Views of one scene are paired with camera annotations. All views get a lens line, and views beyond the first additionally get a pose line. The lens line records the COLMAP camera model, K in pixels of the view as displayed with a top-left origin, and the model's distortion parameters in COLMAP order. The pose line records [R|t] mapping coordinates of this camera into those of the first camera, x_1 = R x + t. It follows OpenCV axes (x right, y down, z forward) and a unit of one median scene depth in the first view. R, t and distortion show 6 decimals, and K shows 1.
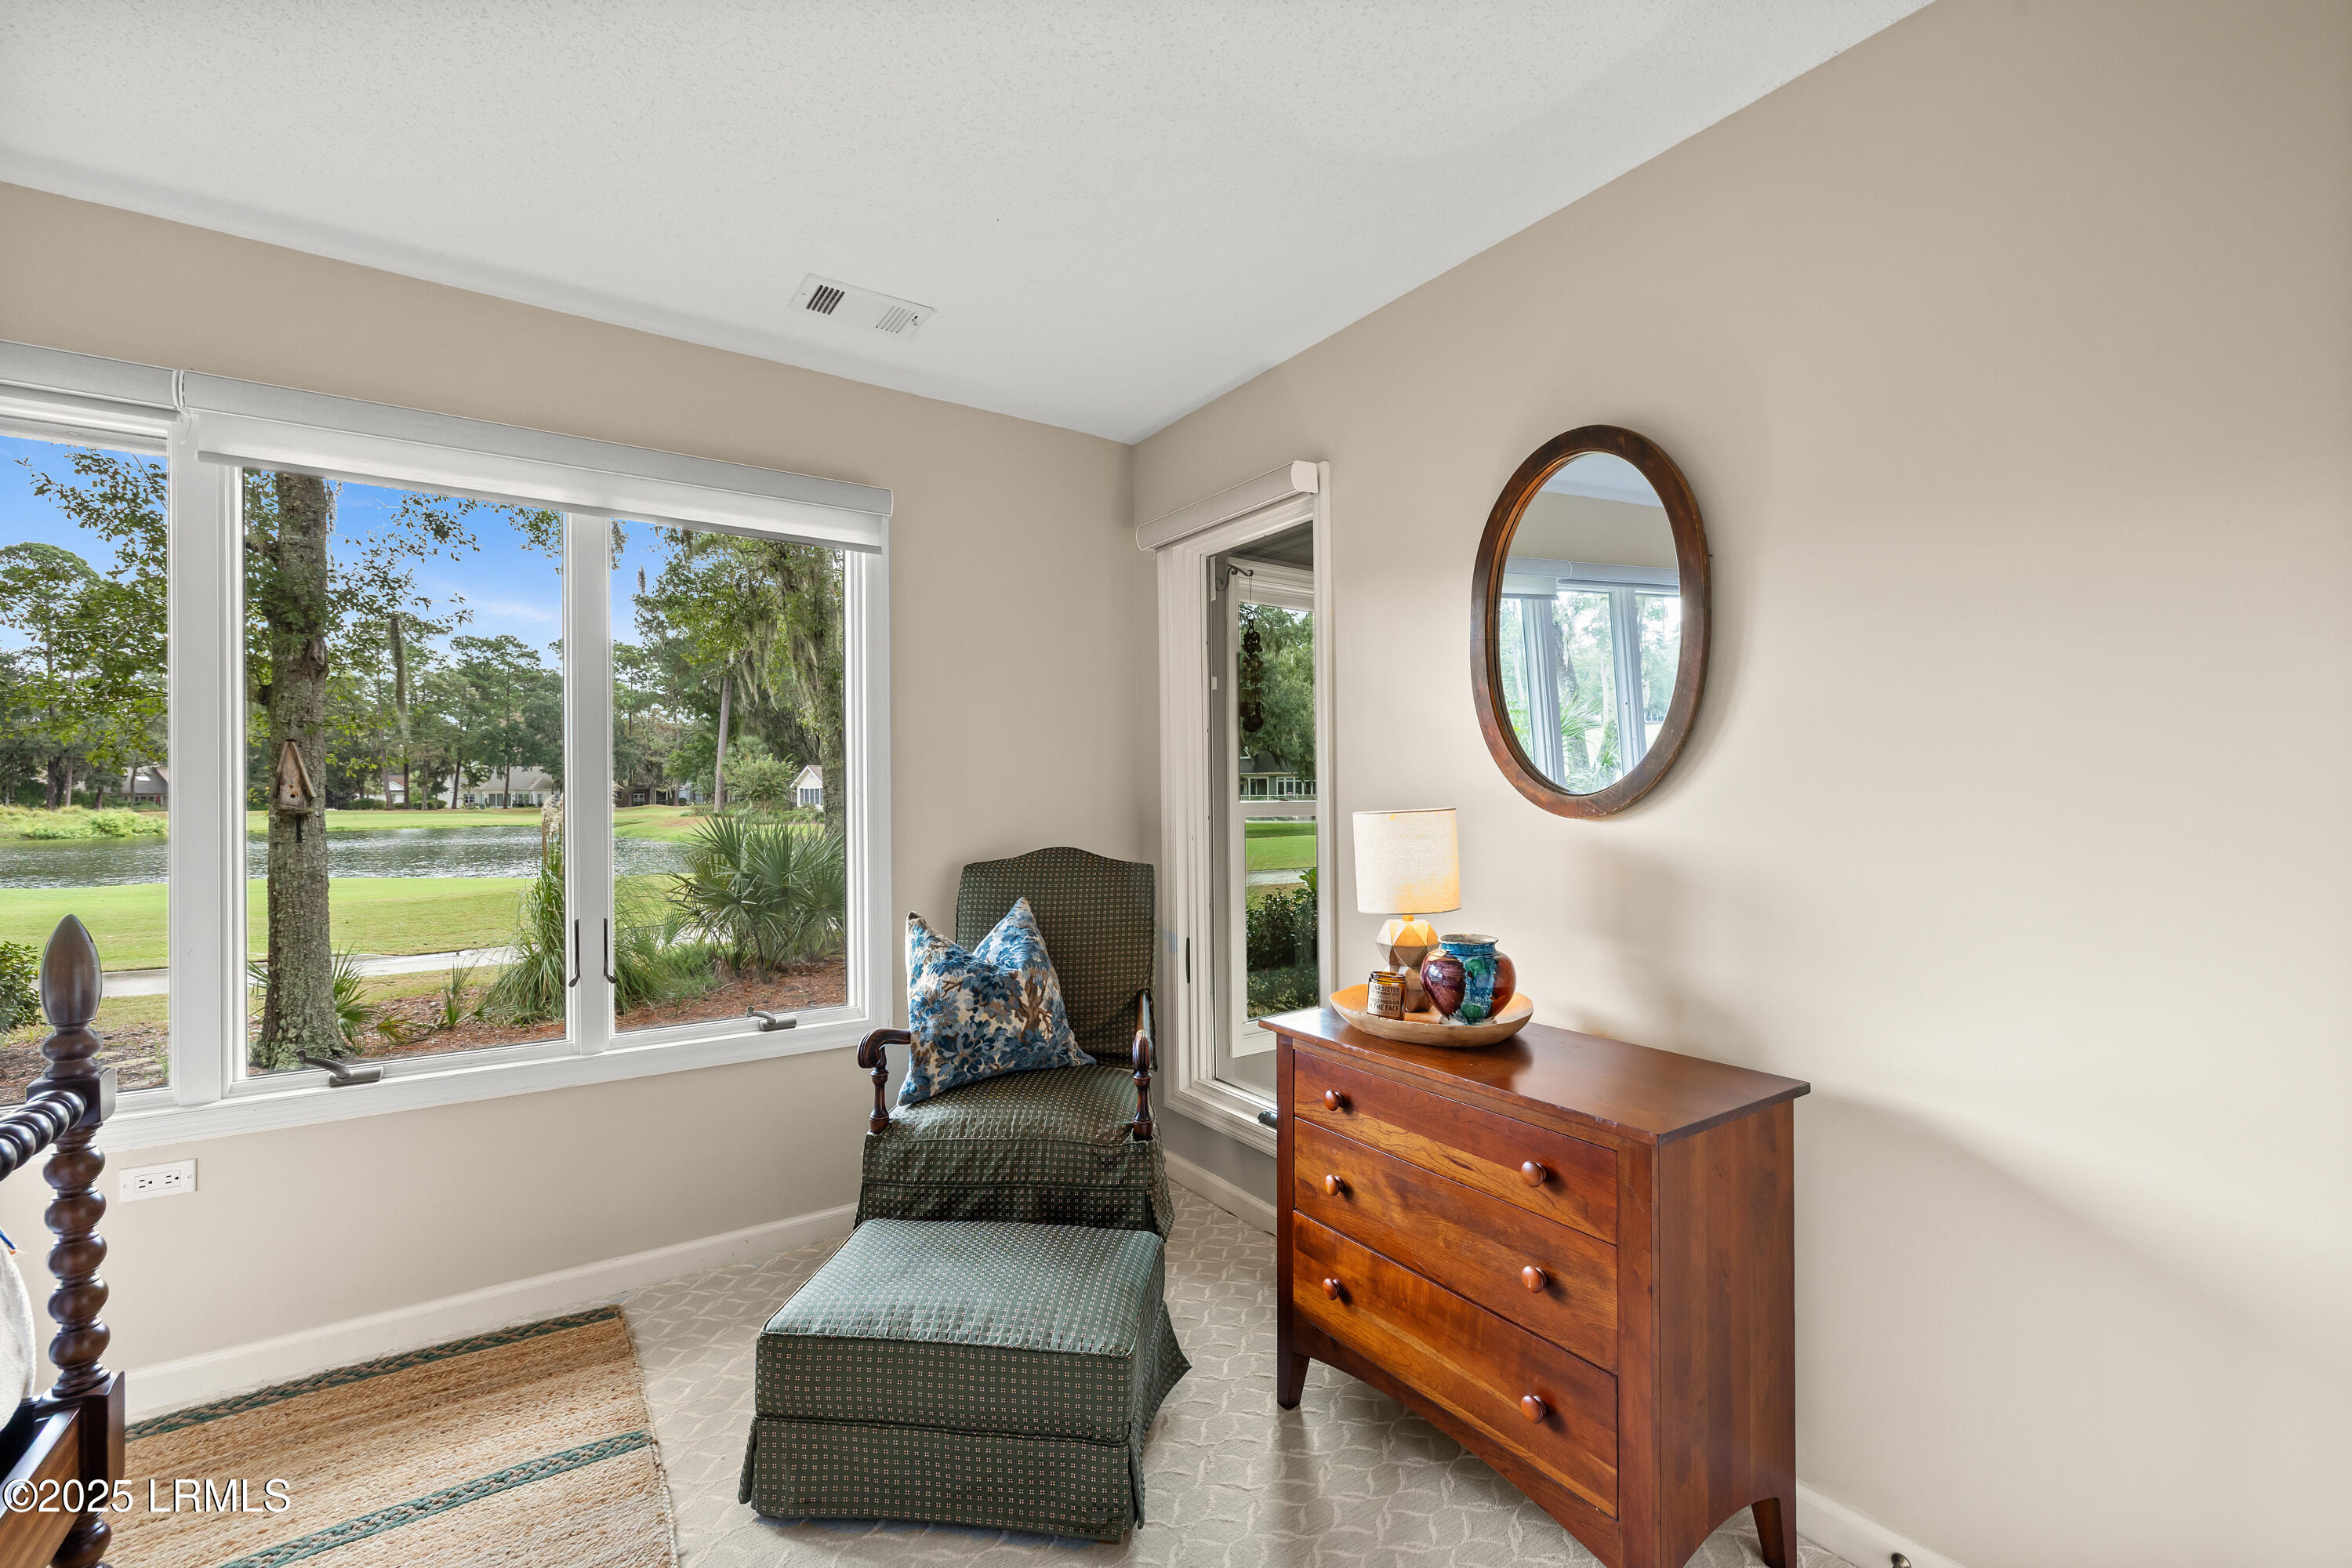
lens RADIAL K [[994.4, 0, 1167.8], [0, 994.4, 792.5], [0, 0, 1]] dist [0.006533, -0.002540]
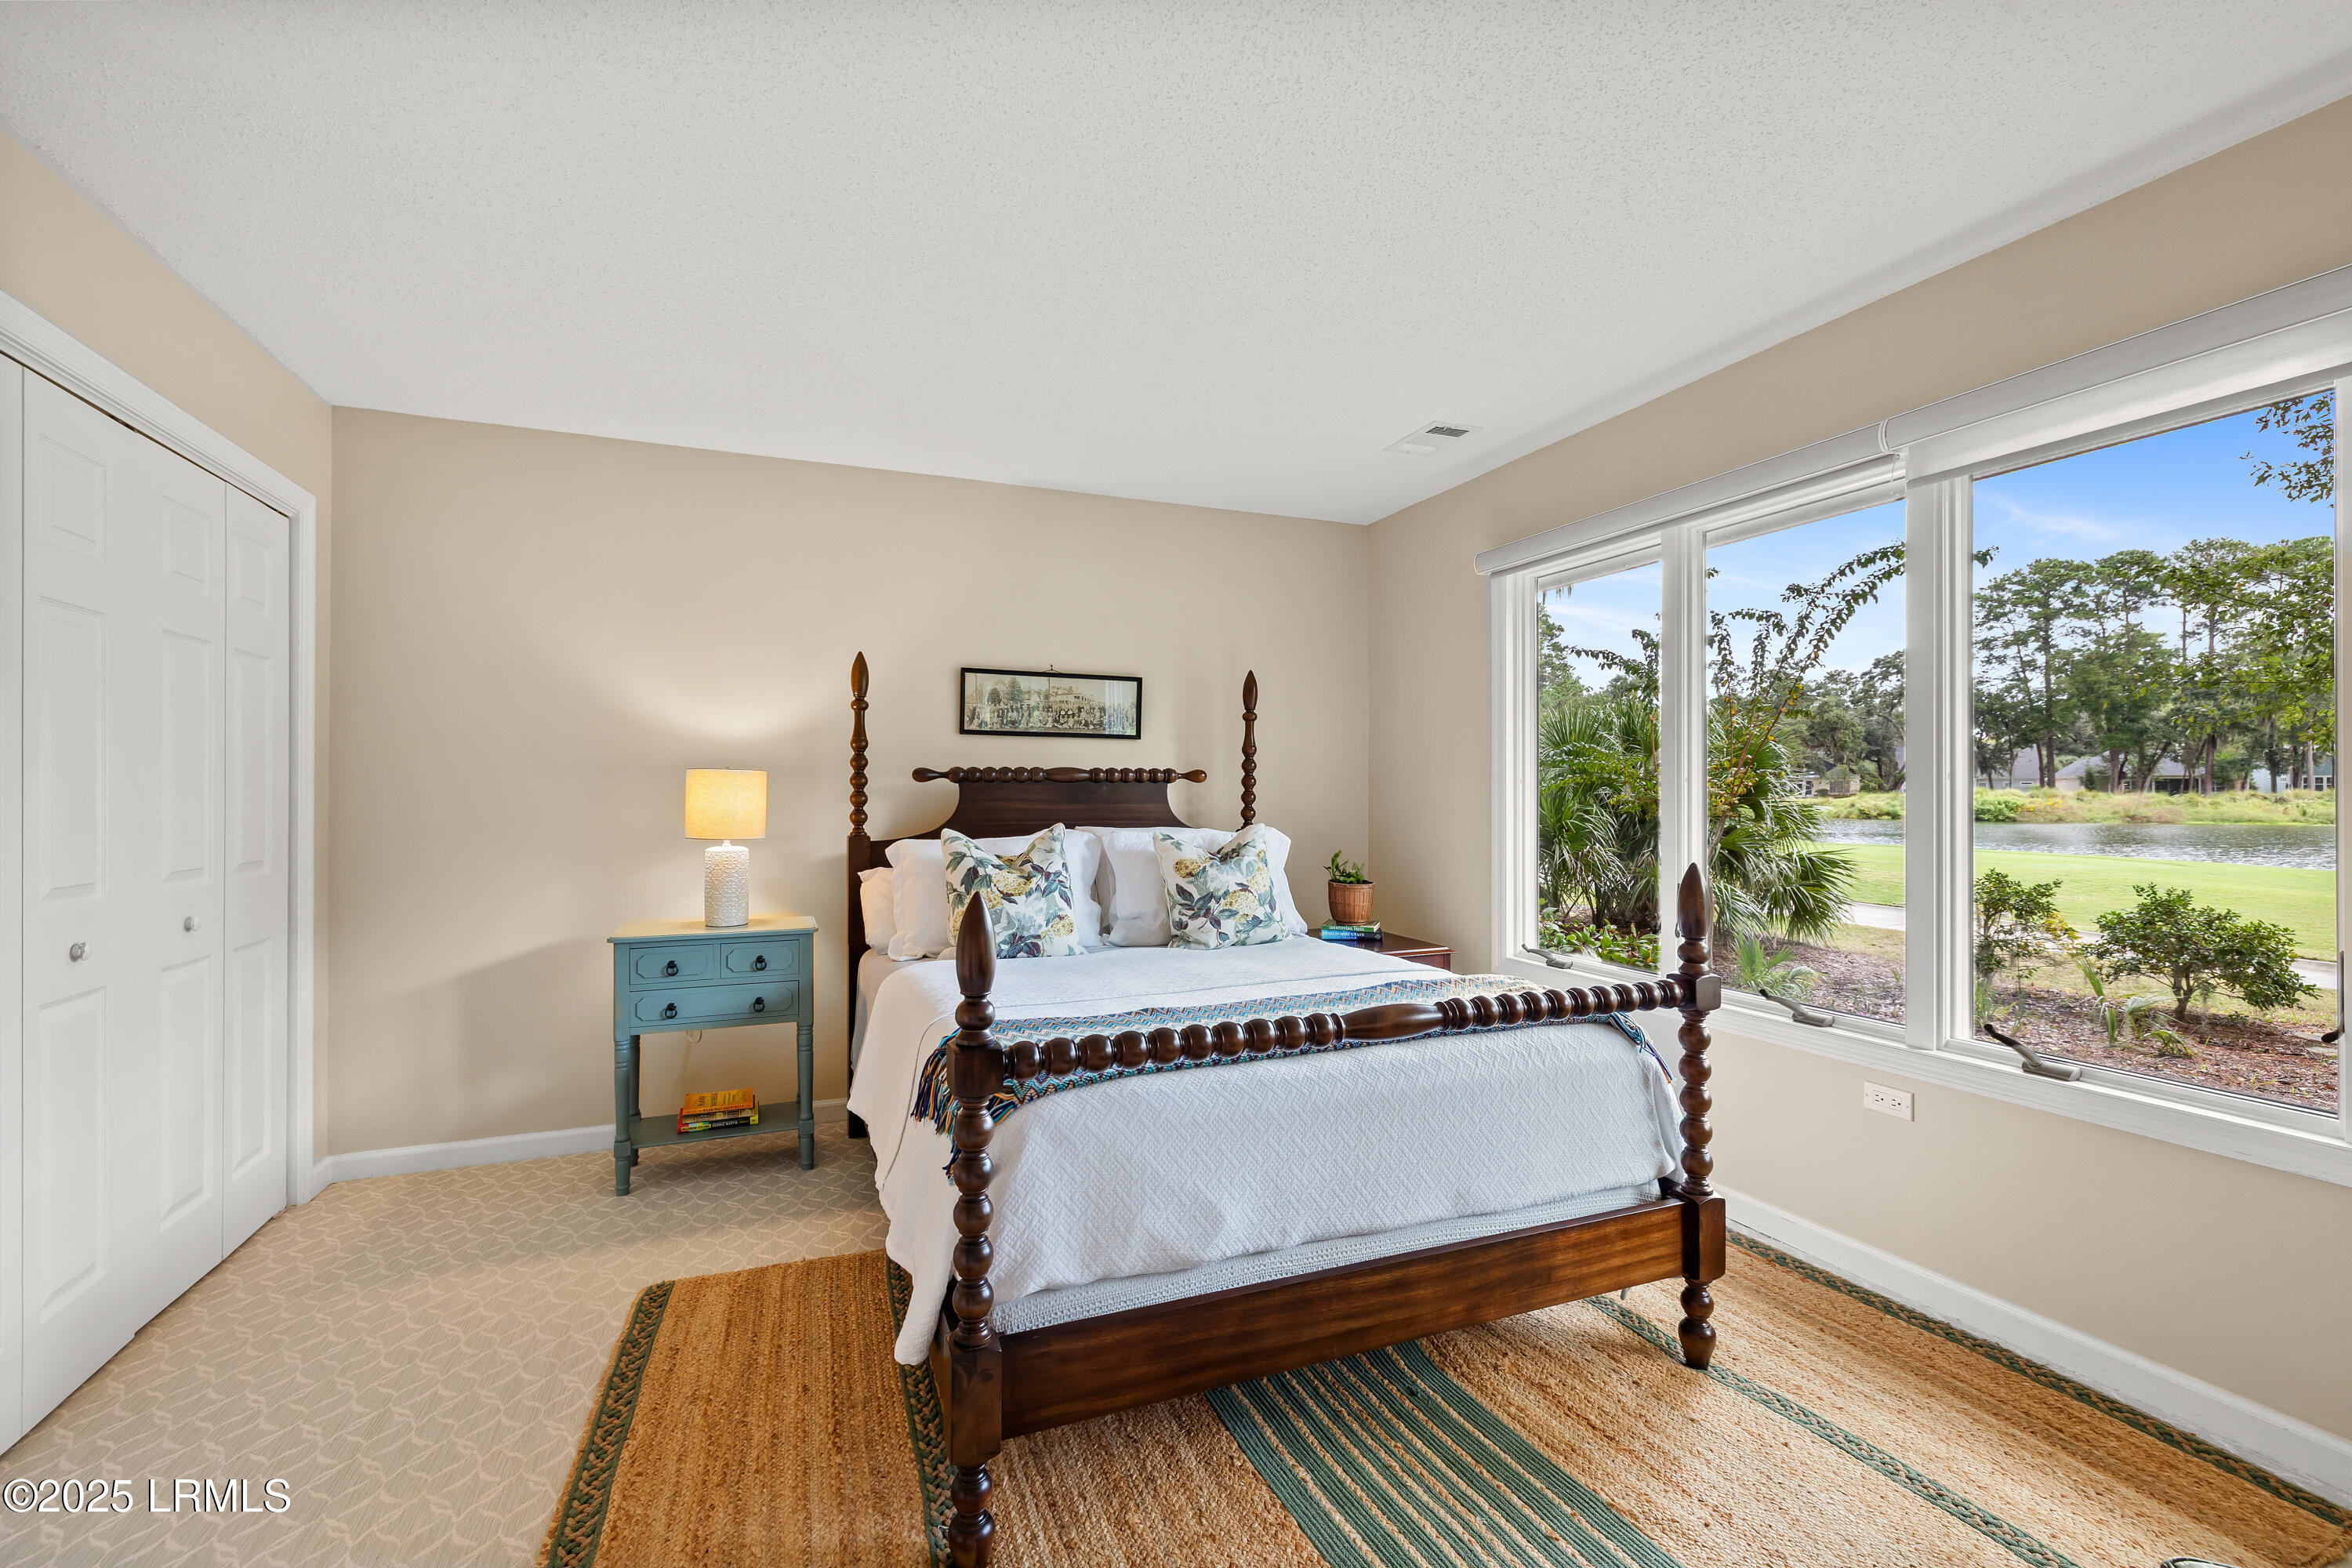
lens RADIAL K [[994.4, 0, 1165.9], [0, 994.4, 780.5], [0, 0, 1]] dist [0.006533, -0.002540]
pose [[-0.175809, 0.003714, -0.984417, 0.315054], [0.001544, 0.999993, 0.003497, -0.001121], [0.984423, -0.000905, -0.175814, 0.351519]]
